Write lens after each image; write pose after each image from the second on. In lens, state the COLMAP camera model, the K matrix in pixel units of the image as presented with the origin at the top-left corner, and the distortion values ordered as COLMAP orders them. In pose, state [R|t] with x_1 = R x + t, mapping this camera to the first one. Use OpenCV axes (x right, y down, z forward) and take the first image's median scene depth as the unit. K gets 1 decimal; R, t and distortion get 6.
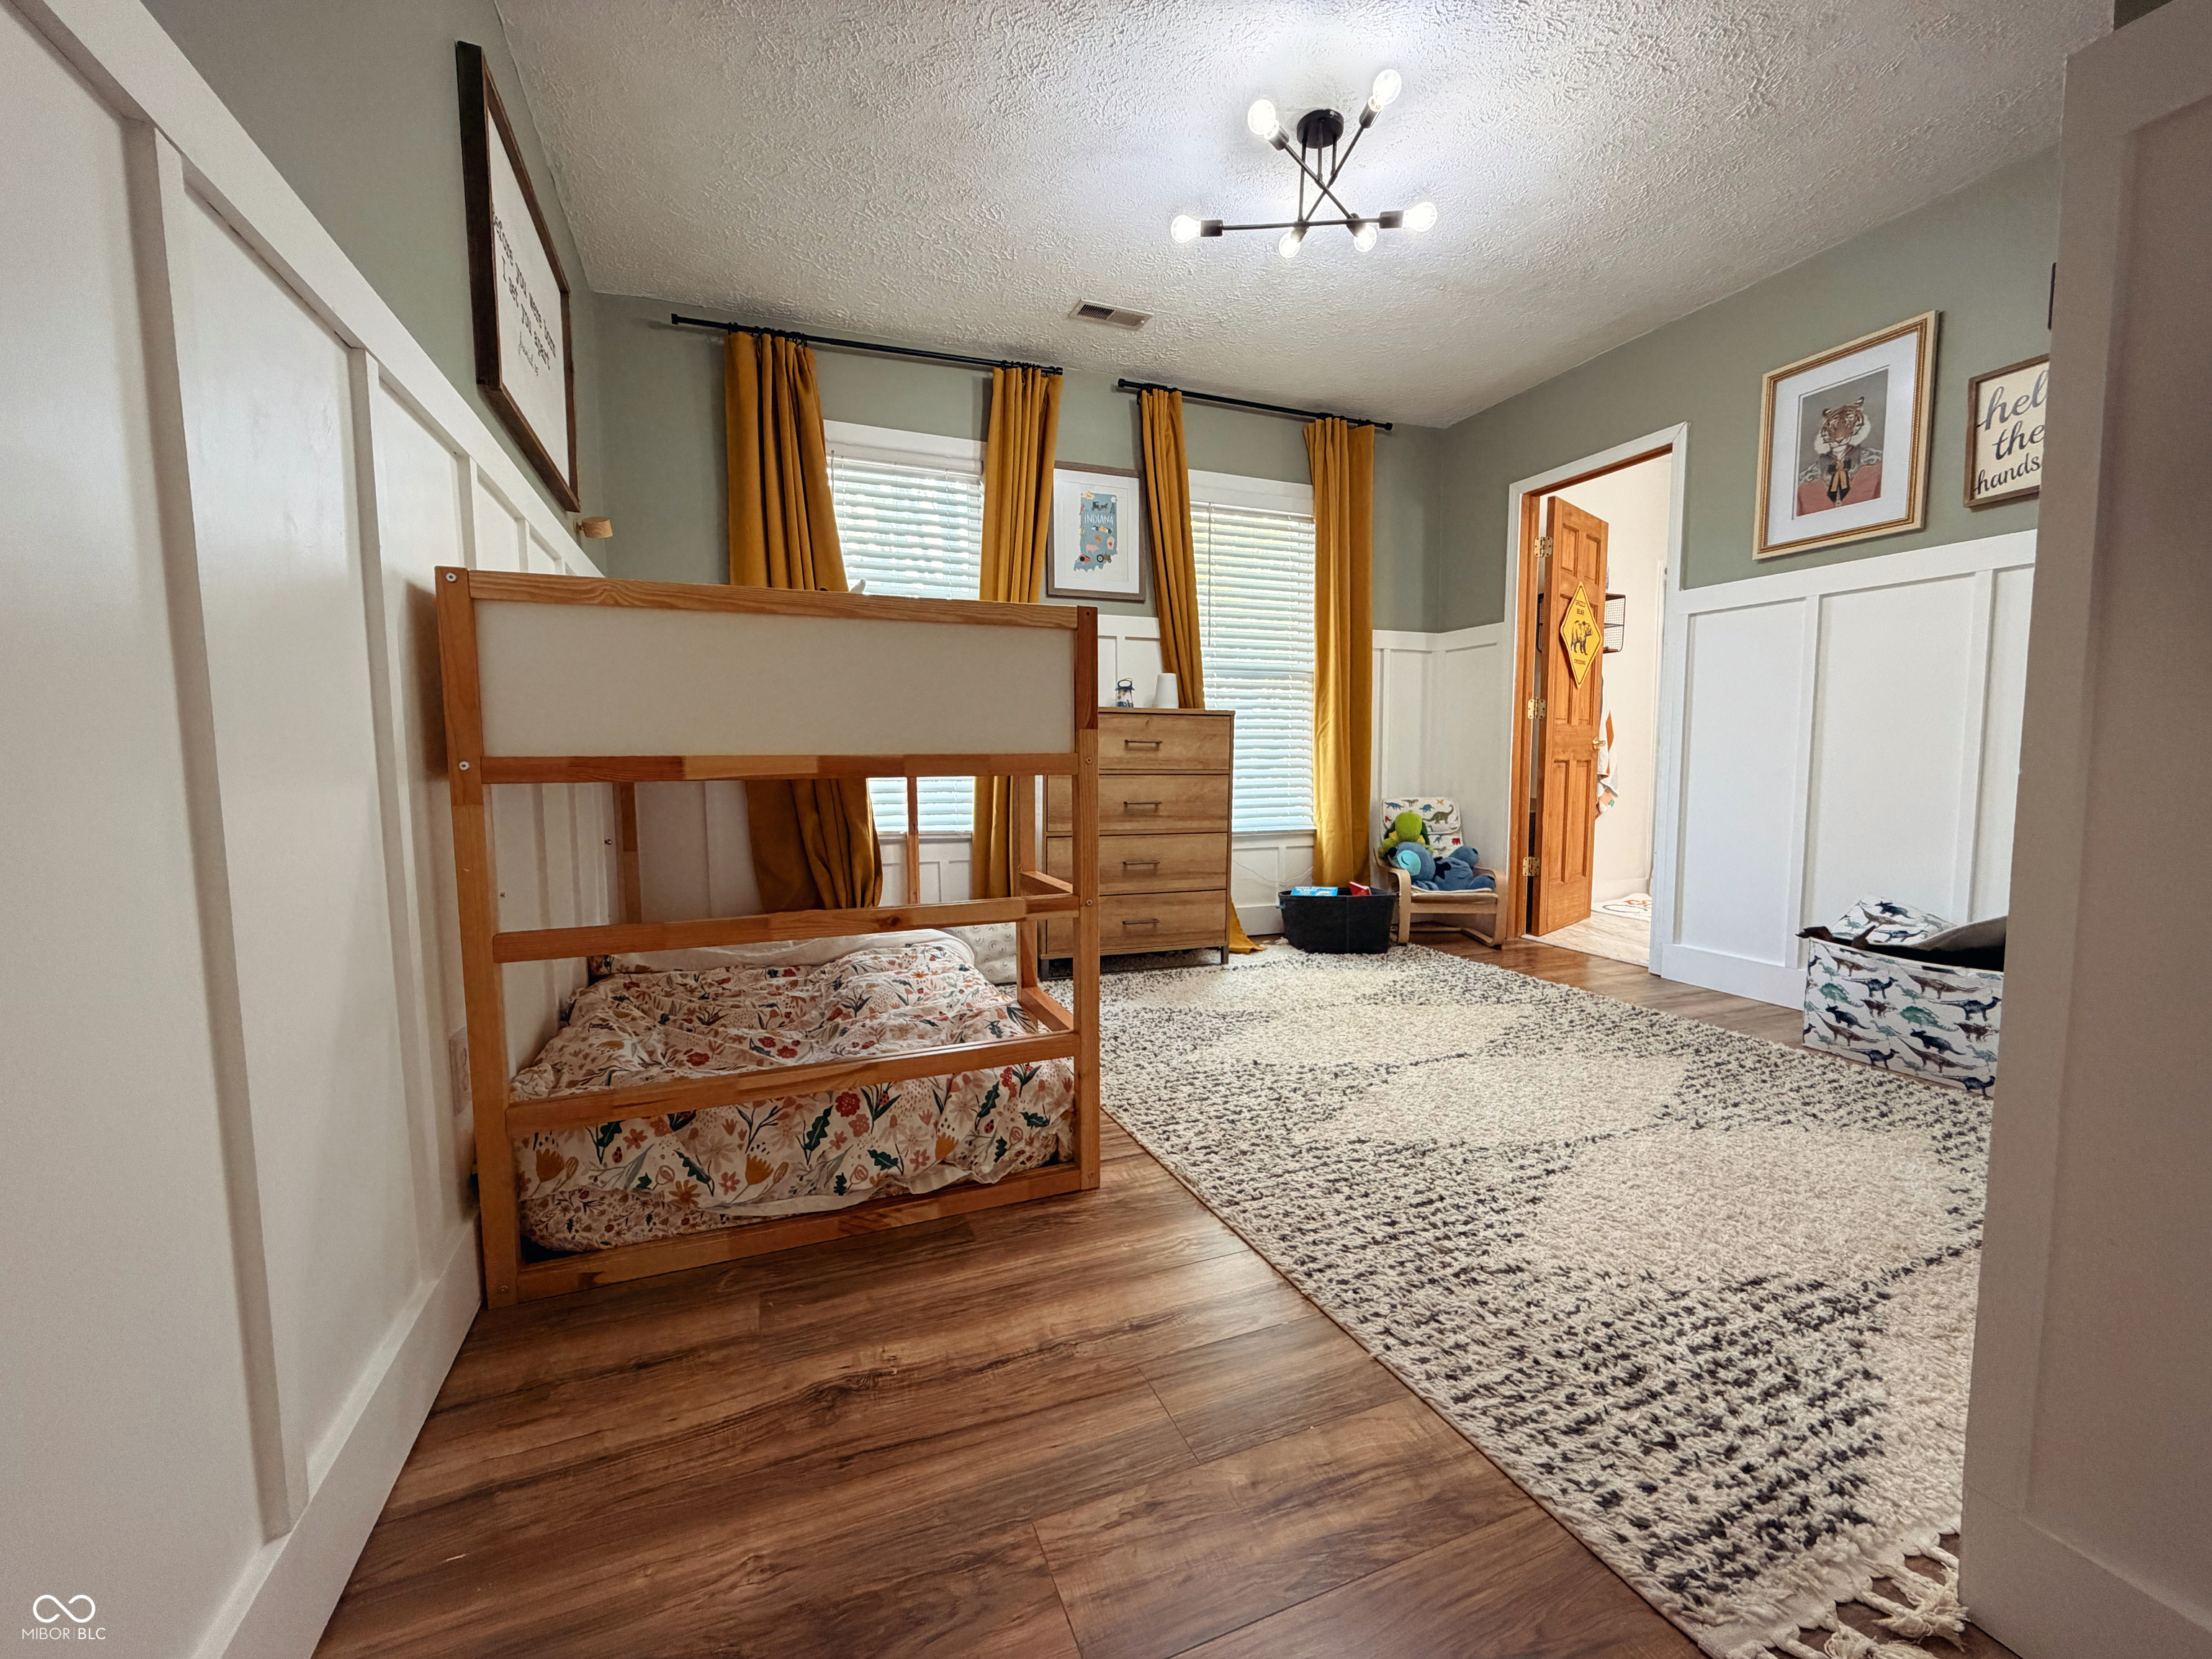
lens RADIAL K [[893.4, 0, 1097.0], [0, 893.4, 824.3], [0, 0, 1]] dist [-0.002858, 0.001104]
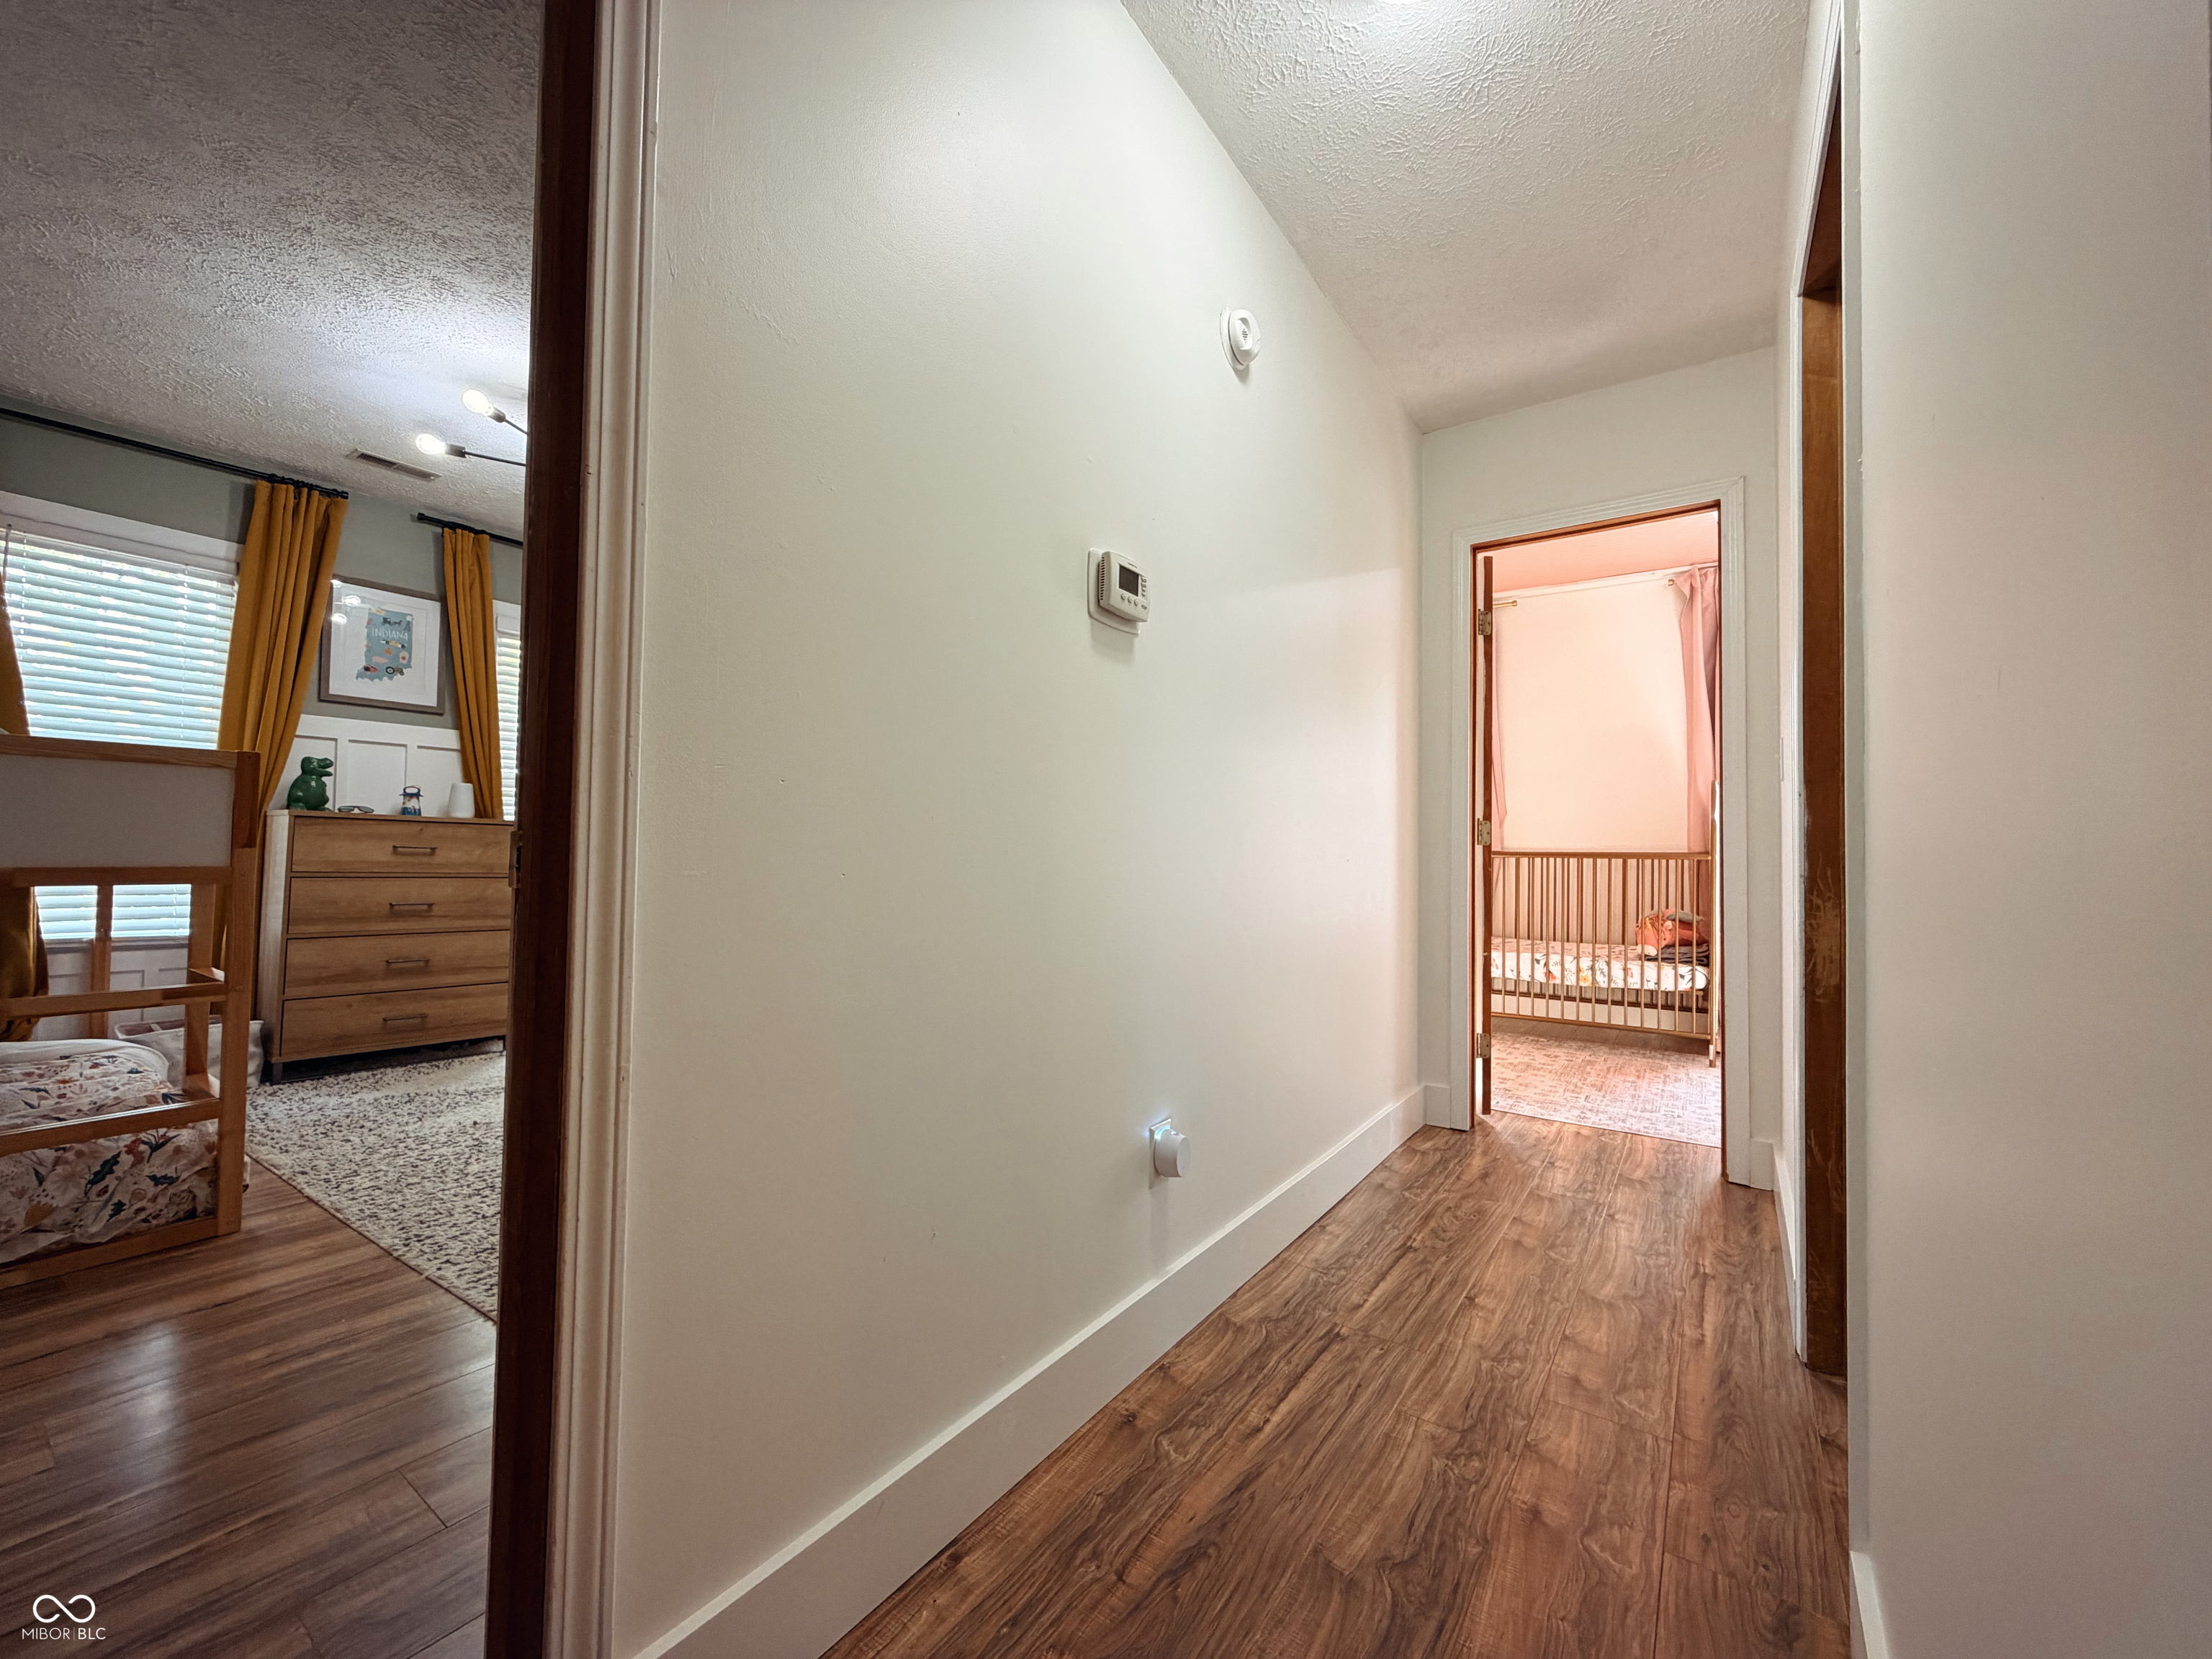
lens RADIAL K [[893.4, 0, 1107.2], [0, 893.4, 825.4], [0, 0, 1]] dist [-0.002858, 0.001104]
pose [[0.835861, 0.036899, 0.547700, 0.168899], [0.021914, 0.994700, -0.100457, 0.008425], [-0.548504, 0.095971, 0.830622, -0.378718]]
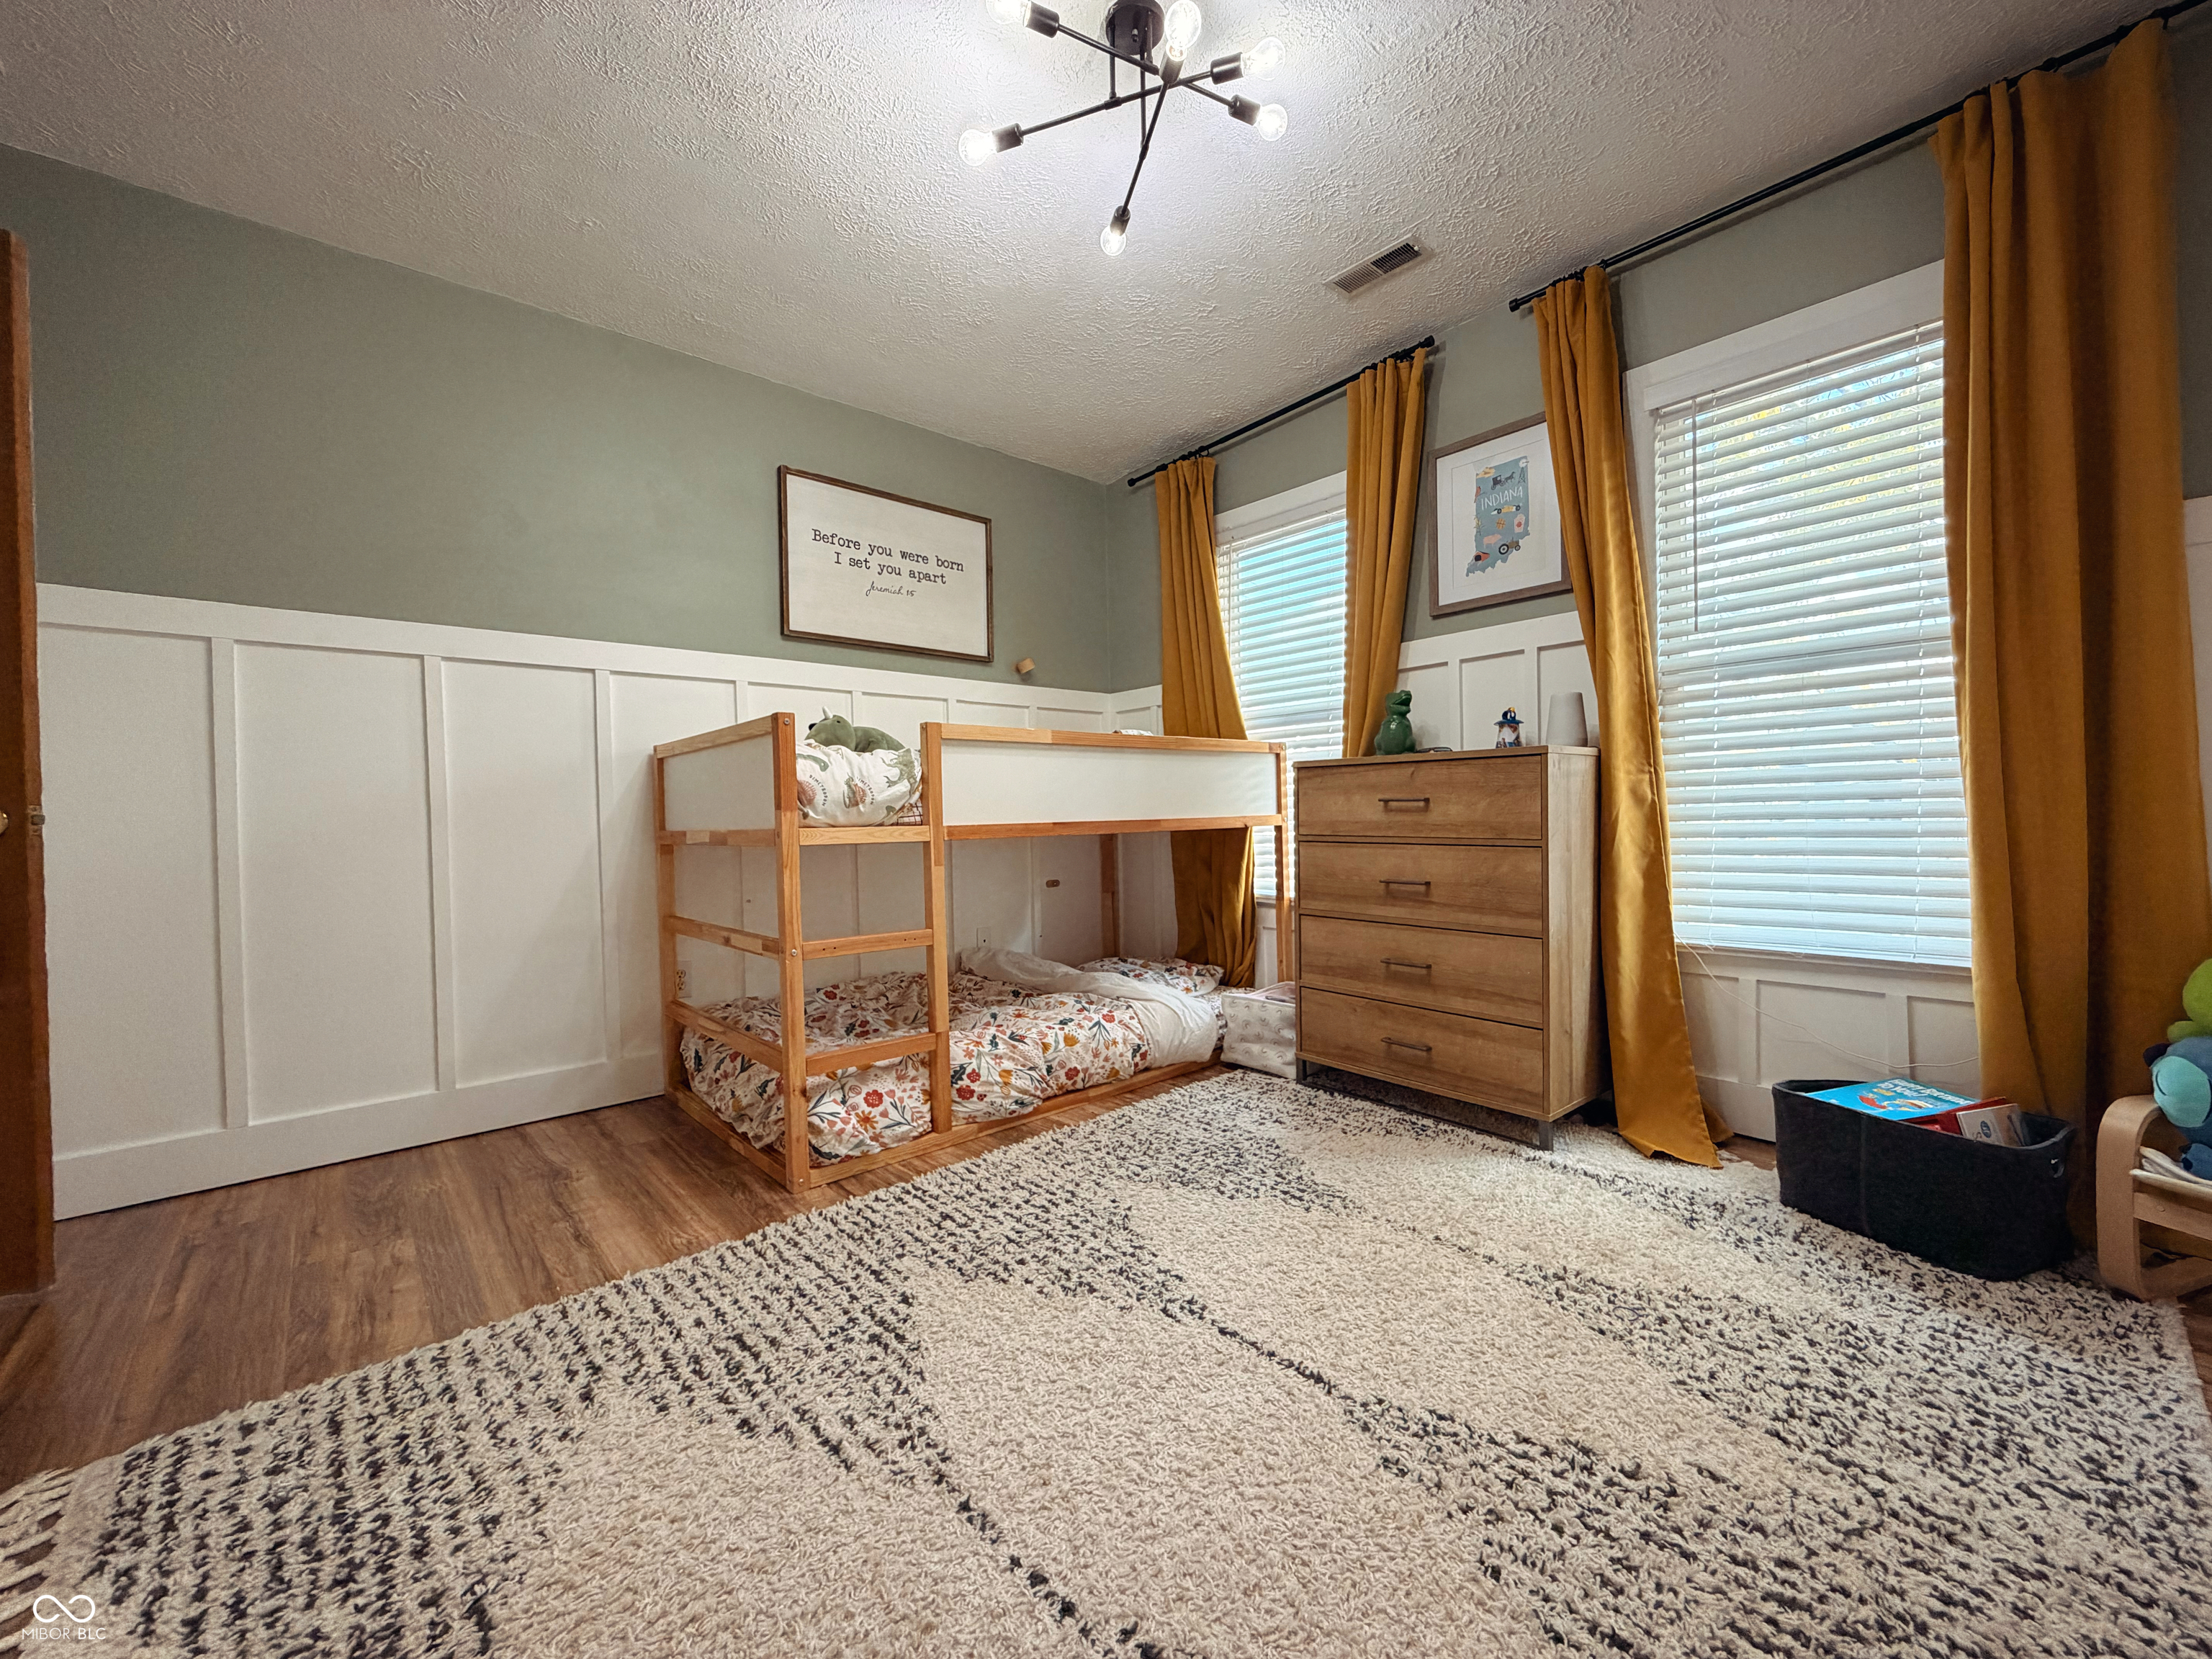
lens RADIAL K [[893.4, 0, 1095.9], [0, 893.4, 818.9], [0, 0, 1]] dist [-0.002858, 0.001104]
pose [[0.323134, -0.001857, -0.946351, 0.711921], [-0.056518, 0.998175, -0.021257, -0.049260], [0.944664, 0.060355, 0.322440, 0.550976]]
